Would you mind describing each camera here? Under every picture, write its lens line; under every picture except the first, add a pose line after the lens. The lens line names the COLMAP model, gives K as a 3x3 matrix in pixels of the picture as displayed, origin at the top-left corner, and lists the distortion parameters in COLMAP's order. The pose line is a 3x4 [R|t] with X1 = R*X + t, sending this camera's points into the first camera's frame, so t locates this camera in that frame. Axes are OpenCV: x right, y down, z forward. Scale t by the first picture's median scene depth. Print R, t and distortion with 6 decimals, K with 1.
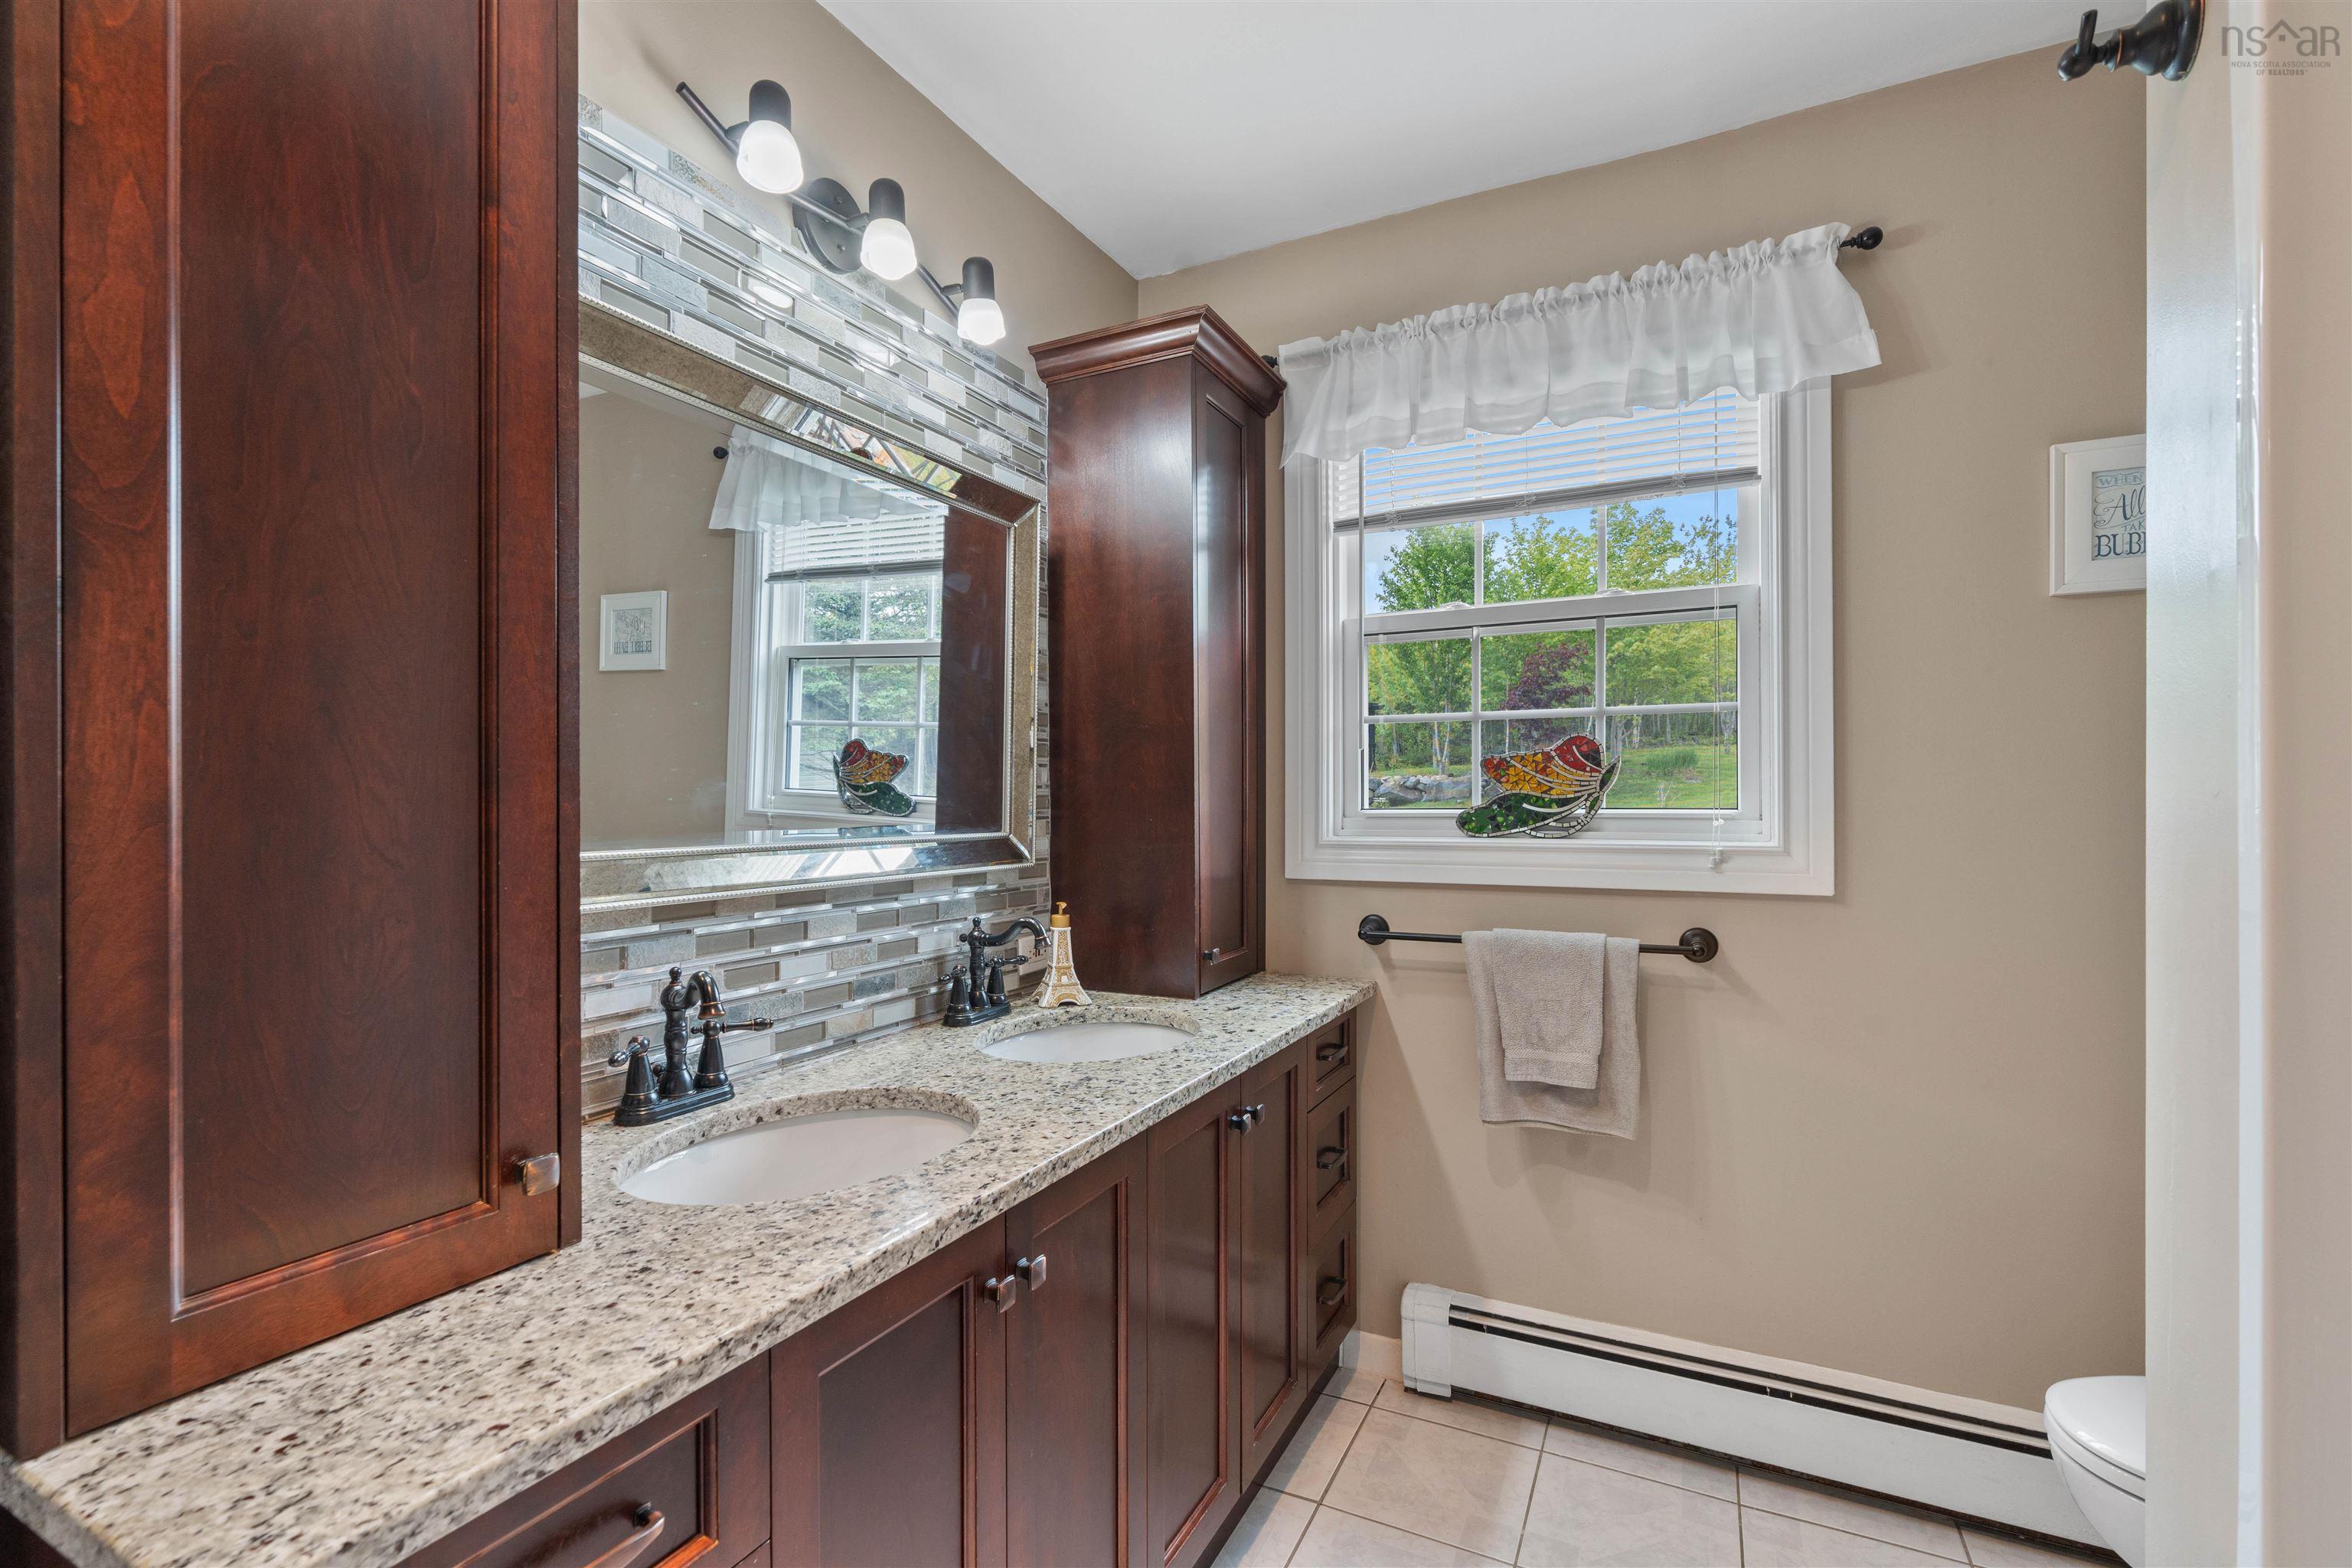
lens RADIAL K [[1068.9, 0, 1156.7], [0, 1068.9, 799.6], [0, 0, 1]] dist [-0.010753, 0.004779]
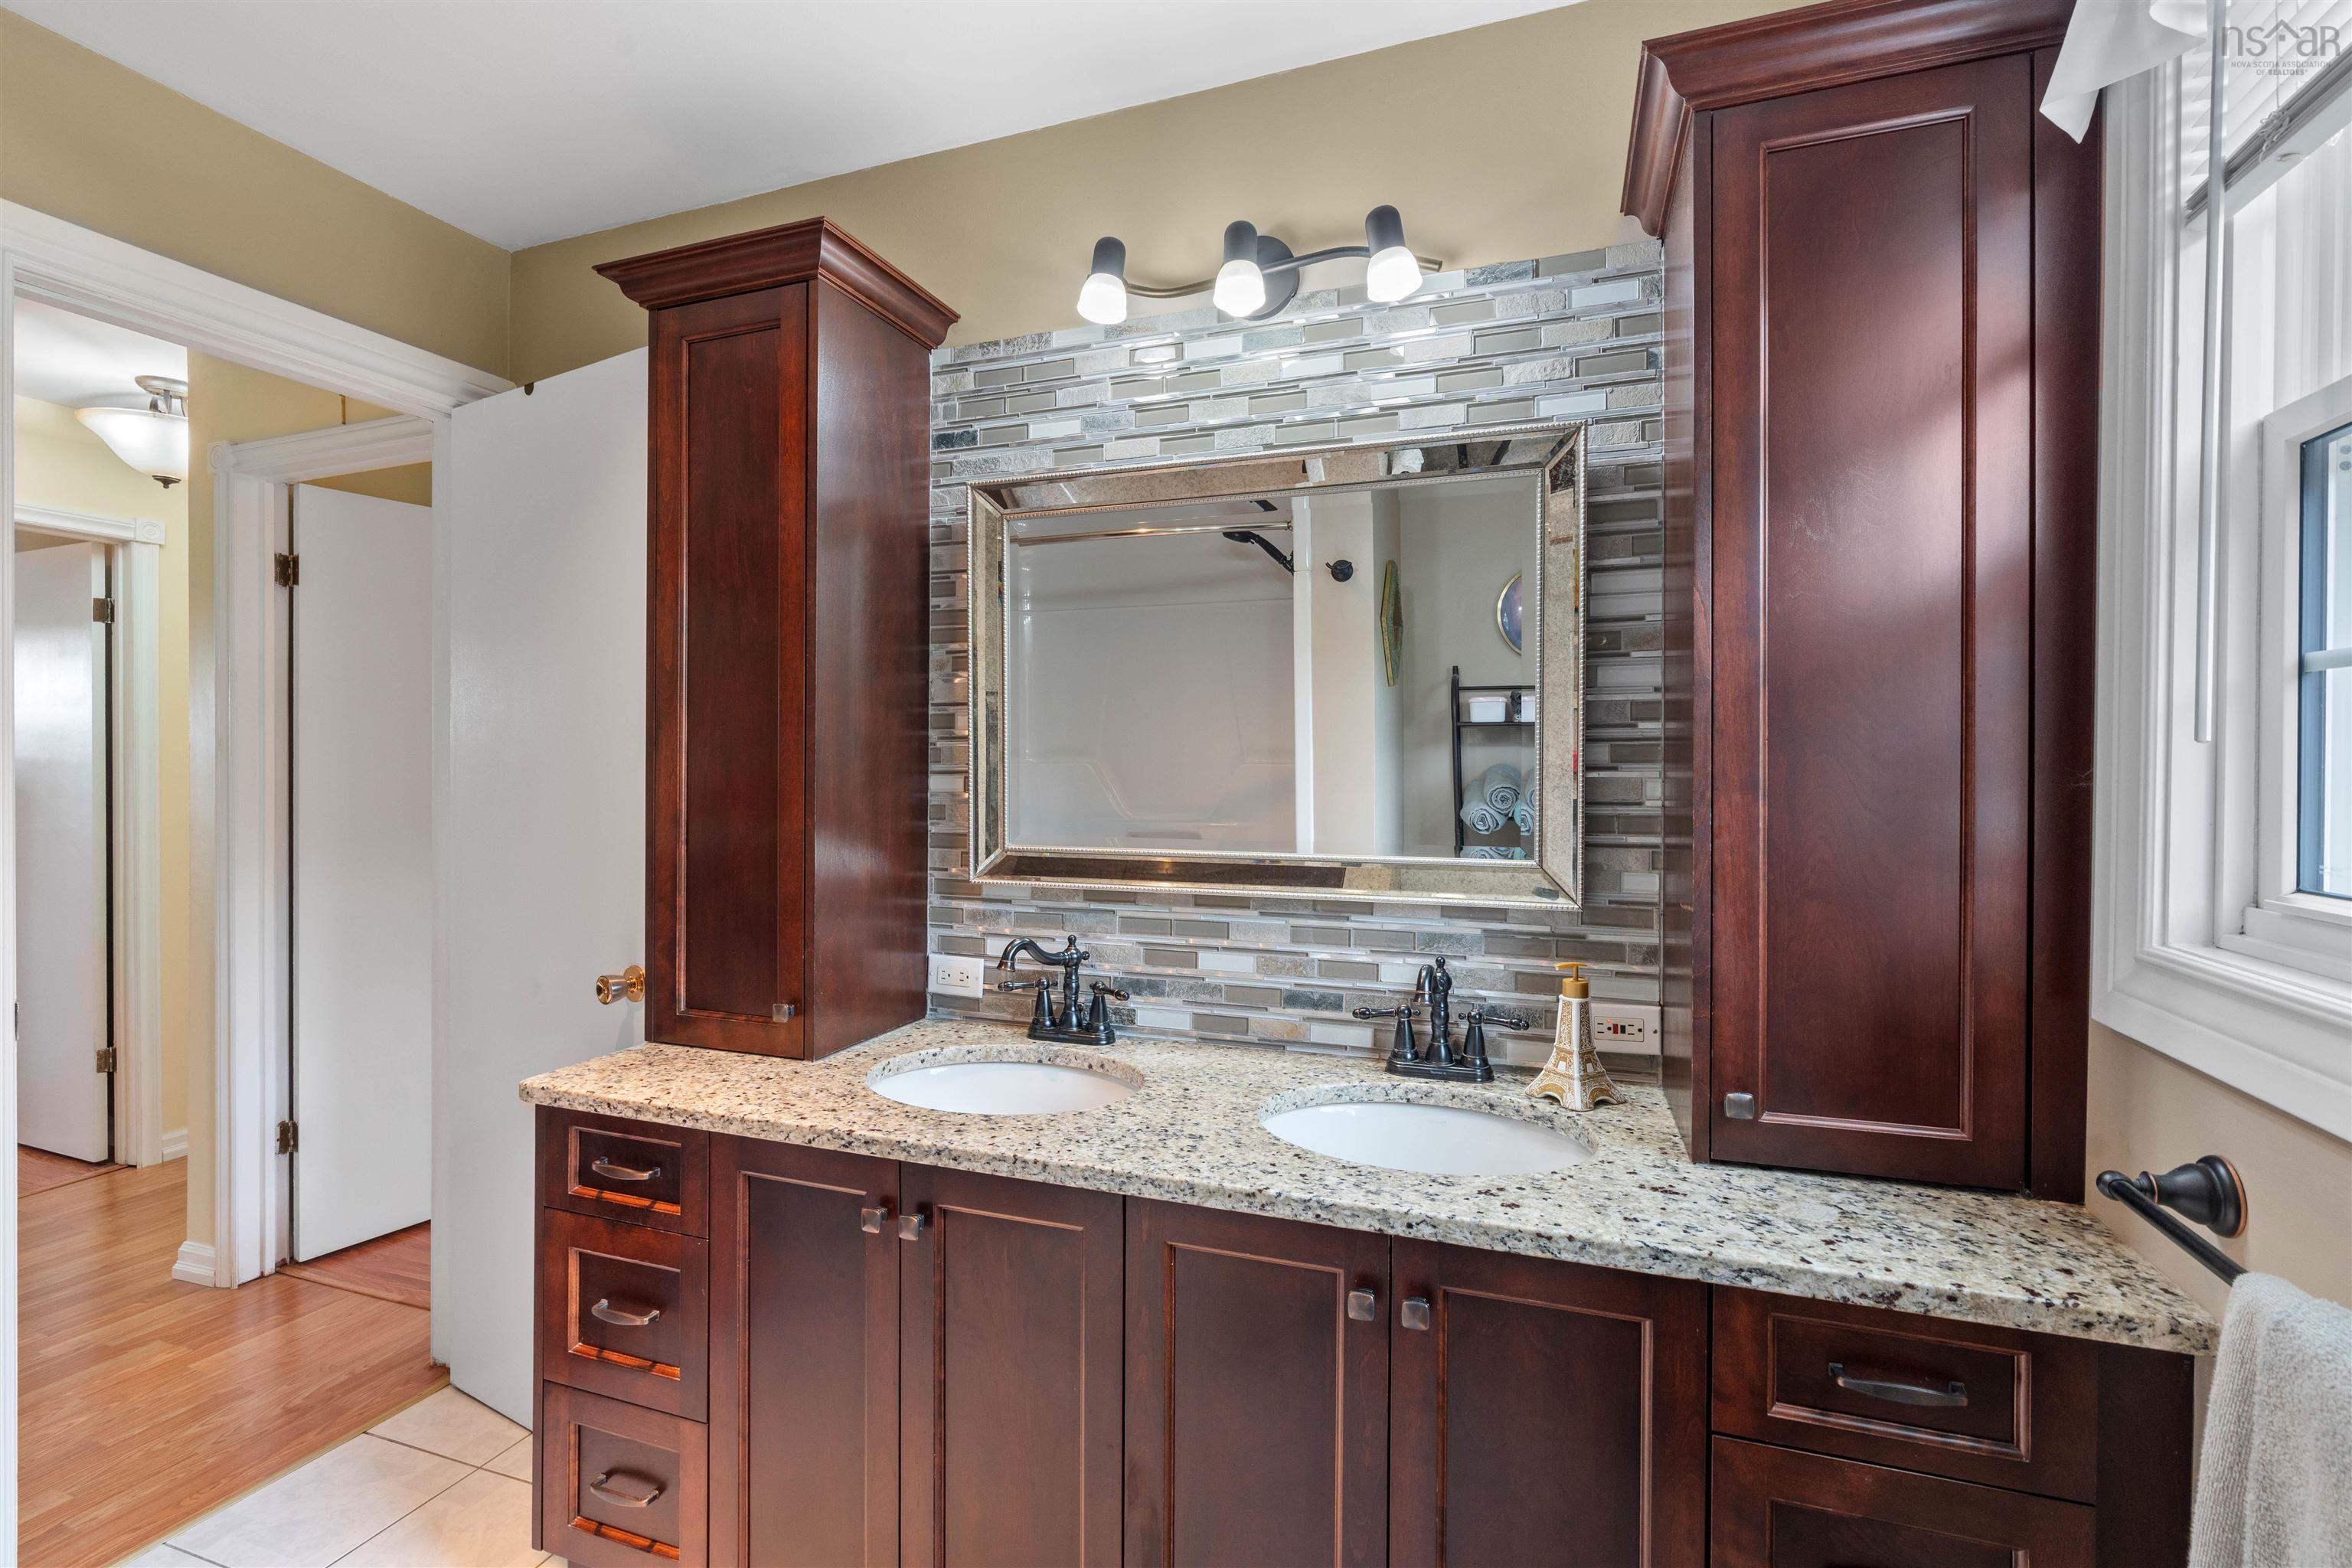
lens RADIAL K [[1068.9, 0, 1161.9], [0, 1068.9, 771.5], [0, 0, 1]] dist [-0.010753, 0.004779]
pose [[0.123685, 0.008971, -0.992281, 0.532229], [-0.001984, 0.999959, 0.008794, -0.037238], [0.992320, 0.000881, 0.123698, 0.548316]]
